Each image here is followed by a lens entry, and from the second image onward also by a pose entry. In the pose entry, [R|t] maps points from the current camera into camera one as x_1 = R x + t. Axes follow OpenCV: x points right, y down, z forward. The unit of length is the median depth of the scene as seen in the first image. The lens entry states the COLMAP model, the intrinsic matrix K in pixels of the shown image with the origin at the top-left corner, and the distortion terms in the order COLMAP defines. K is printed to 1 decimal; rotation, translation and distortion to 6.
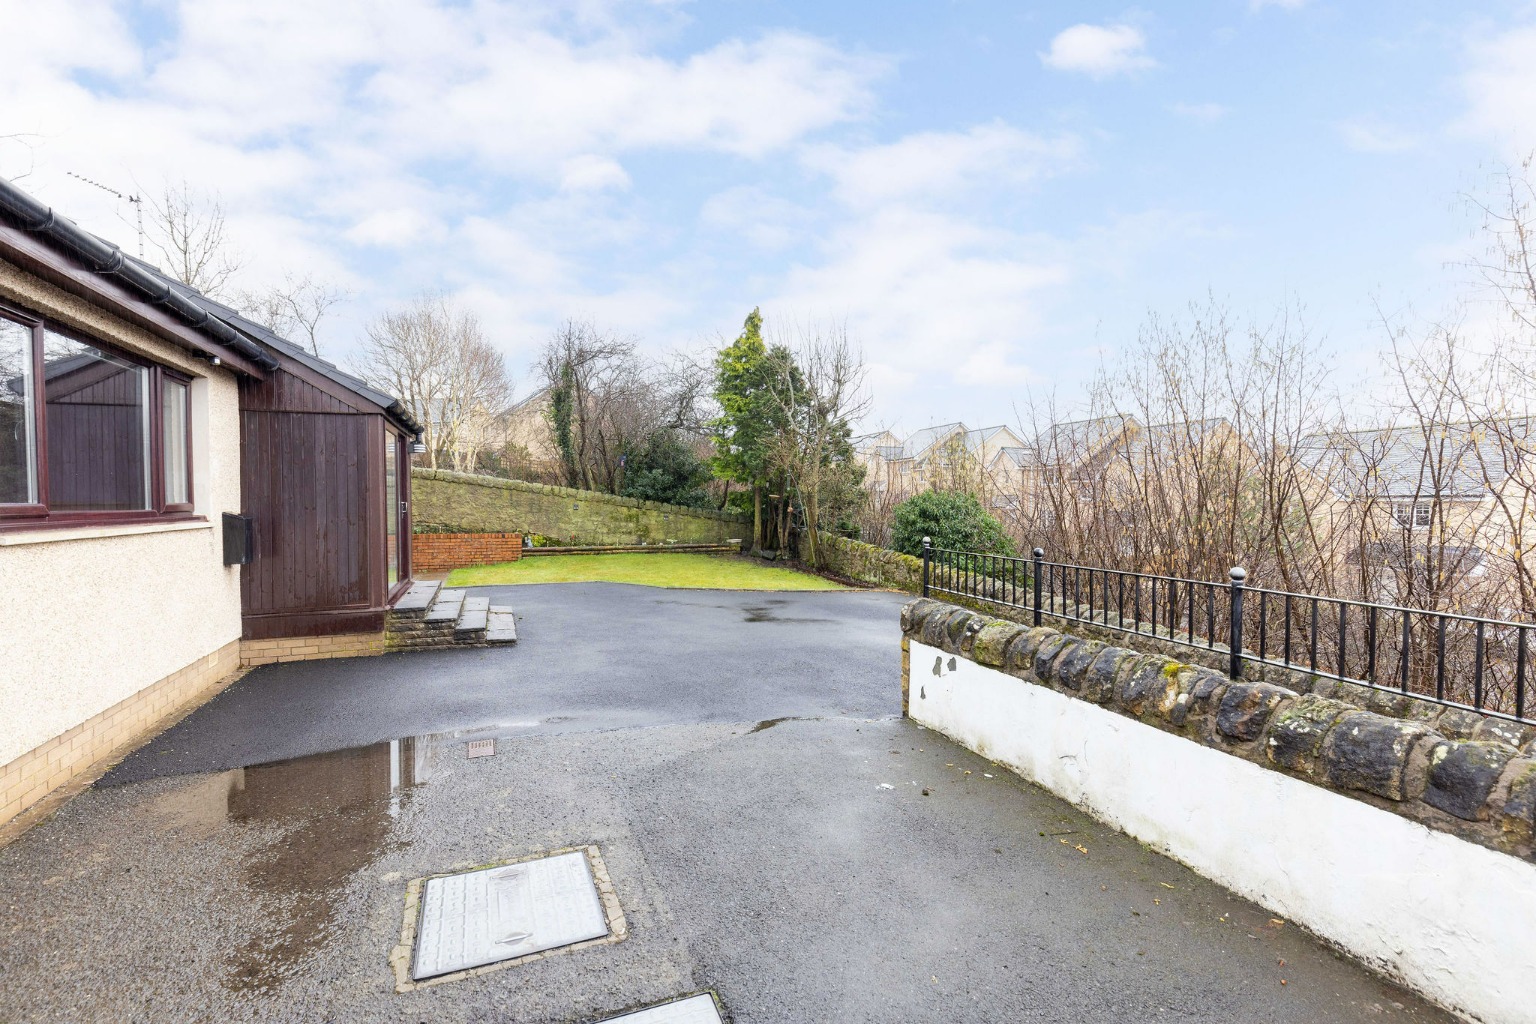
lens RADIAL K [[701.3, 0, 768.0], [0, 701.3, 511.9], [0, 0, 1]] dist [0.009483, -0.001269]
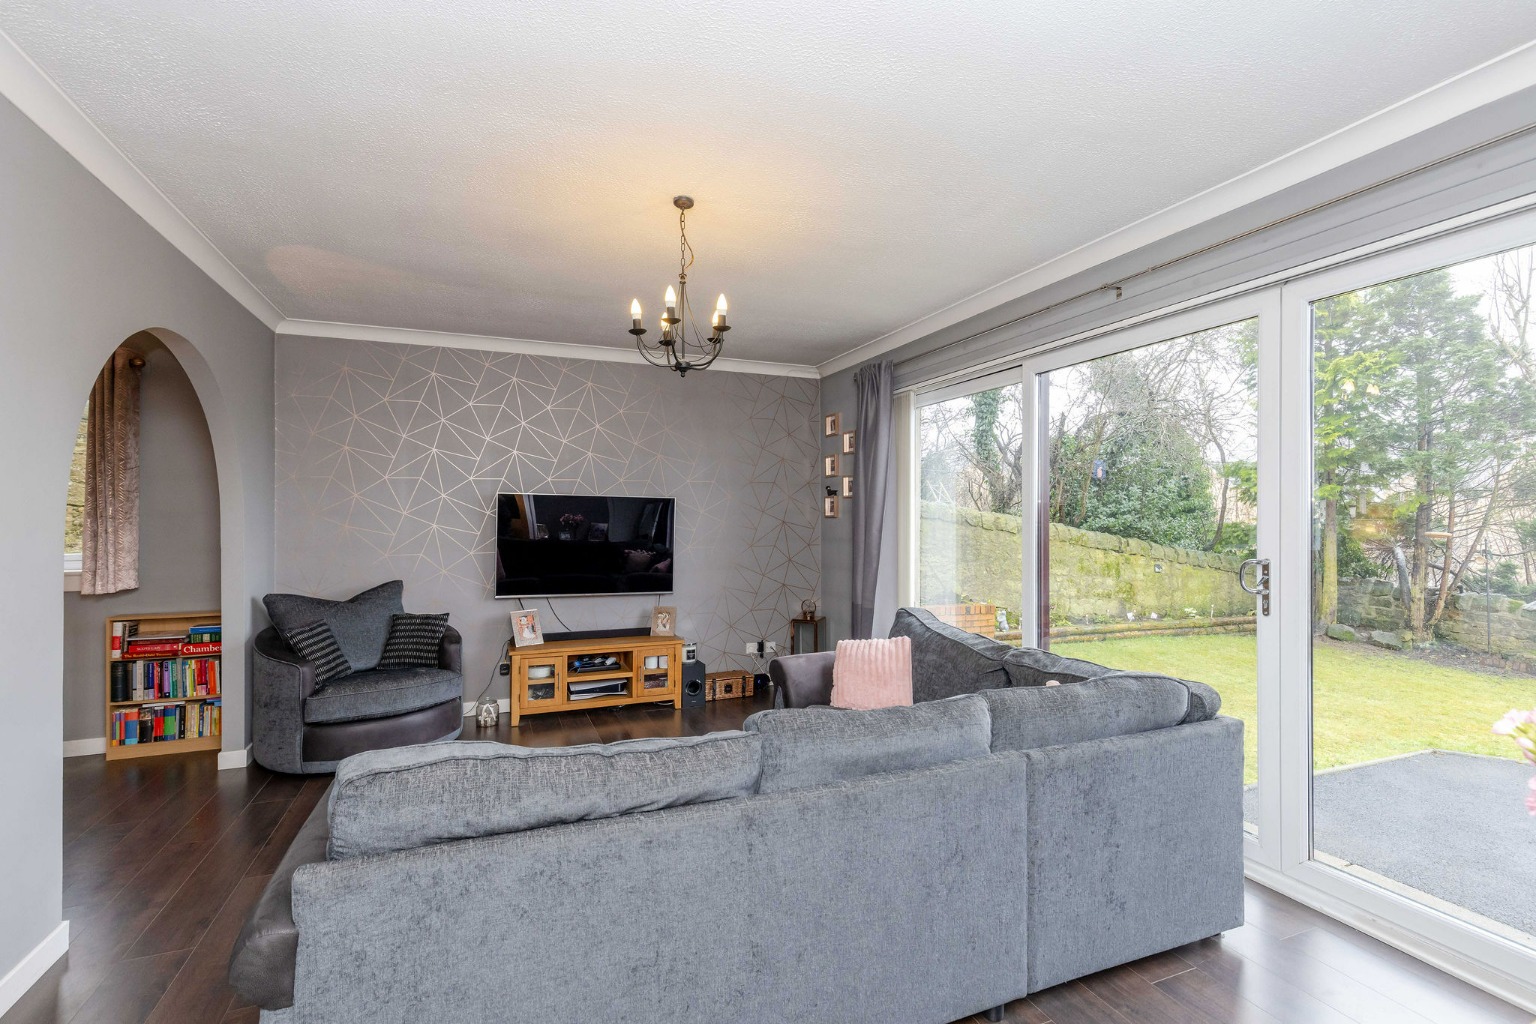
lens RADIAL K [[701.3, 0, 758.4], [0, 701.3, 524.0], [0, 0, 1]] dist [0.009483, -0.001269]
pose [[0.999982, 0.002809, -0.005392, -0.473879], [-0.002879, 0.999910, -0.013102, -0.019634], [0.005354, 0.013117, 0.999900, 0.429239]]
